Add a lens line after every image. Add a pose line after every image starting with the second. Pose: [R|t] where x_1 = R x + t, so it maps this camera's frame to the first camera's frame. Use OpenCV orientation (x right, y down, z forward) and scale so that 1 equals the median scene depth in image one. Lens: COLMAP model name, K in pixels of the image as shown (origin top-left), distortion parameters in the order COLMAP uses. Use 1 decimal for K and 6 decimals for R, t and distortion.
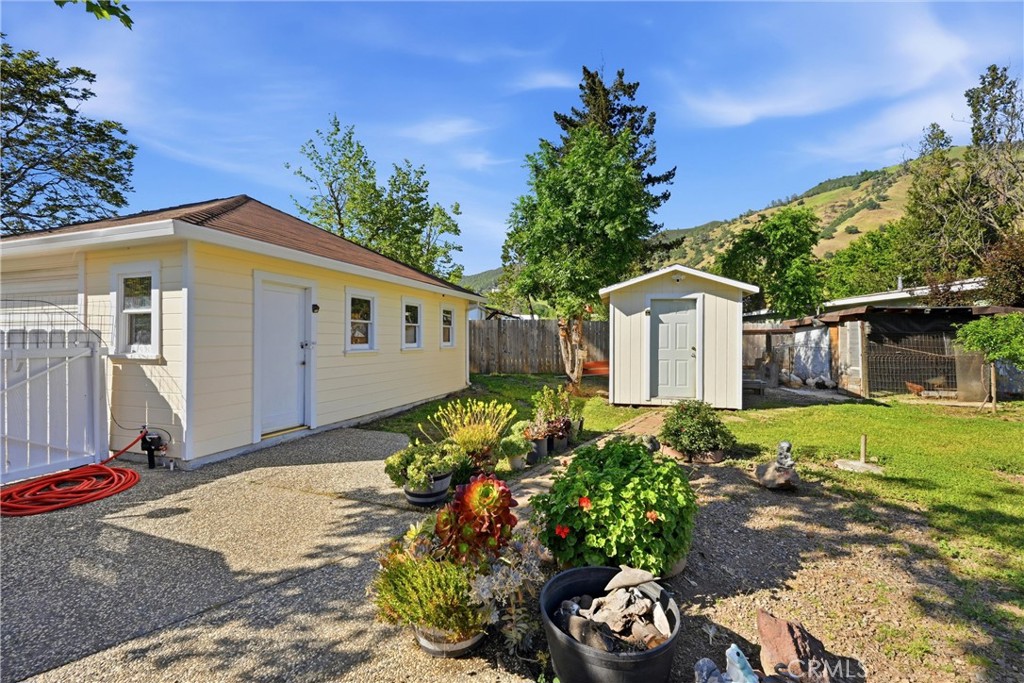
lens RADIAL K [[421.5, 0, 515.2], [0, 421.5, 338.3], [0, 0, 1]] dist [0.000873, 0.000138]
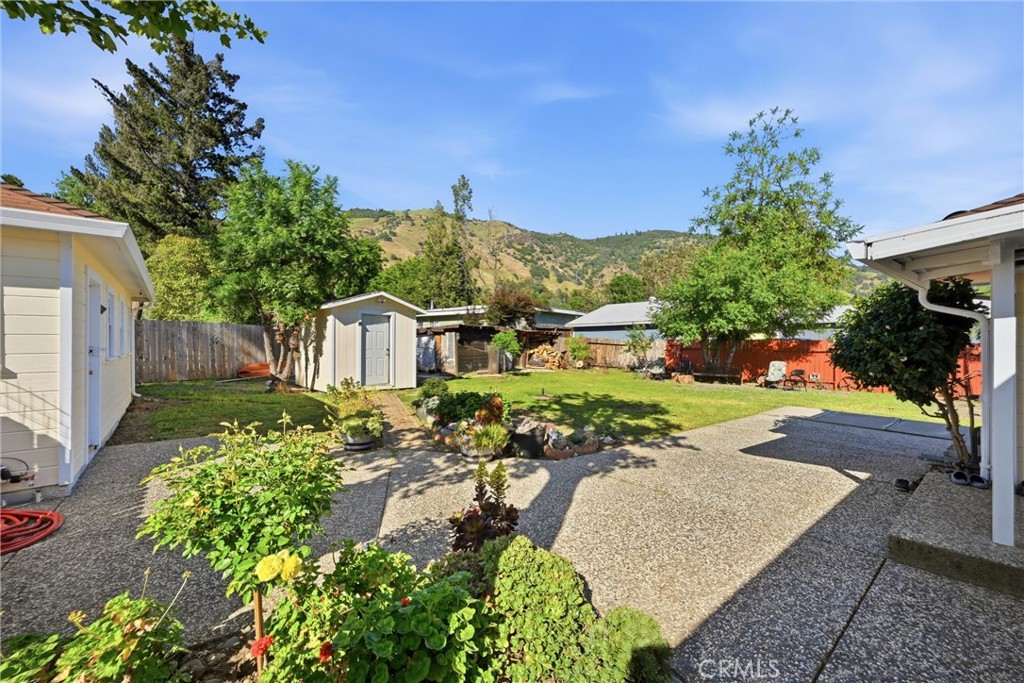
lens RADIAL K [[414.6, 0, 512.0], [0, 414.6, 341.5], [0, 0, 1]] dist [0.001221, 0.000294]
pose [[0.539181, 0.000497, 0.842190, -0.486399], [-0.002067, 0.999998, 0.000734, -0.004563], [-0.842187, -0.002137, 0.539181, -0.115567]]
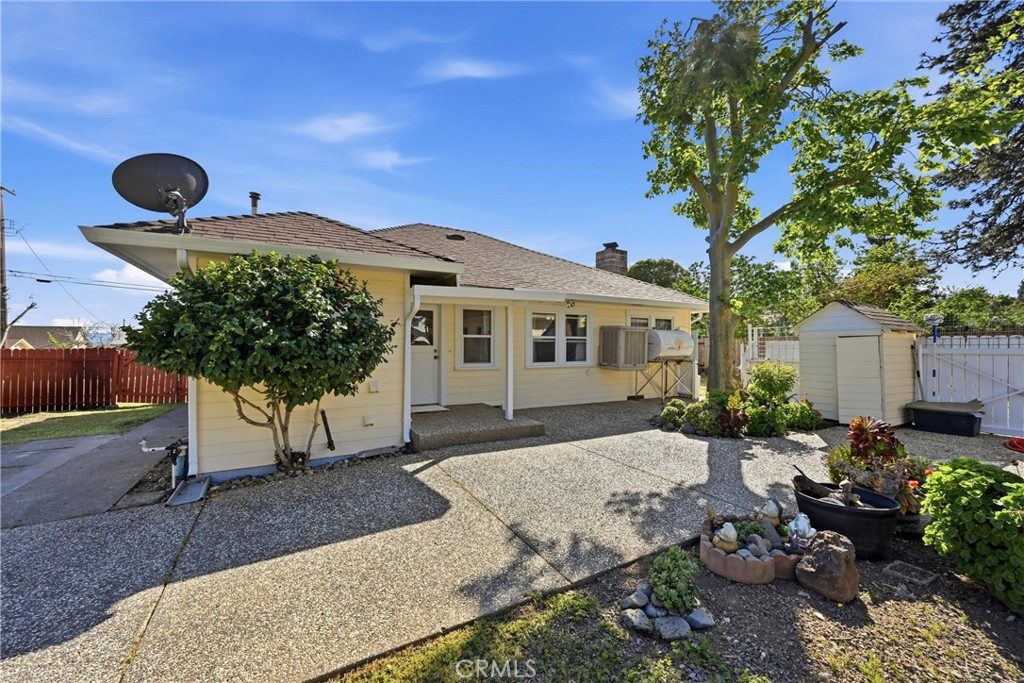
lens RADIAL K [[421.5, 0, 515.2], [0, 421.5, 338.3], [0, 0, 1]] dist [0.000873, 0.000138]
pose [[-0.652763, -0.006953, -0.757530, 0.436657], [0.002074, 0.999938, -0.010965, 0.005887], [0.757559, -0.008729, -0.652708, 0.215197]]
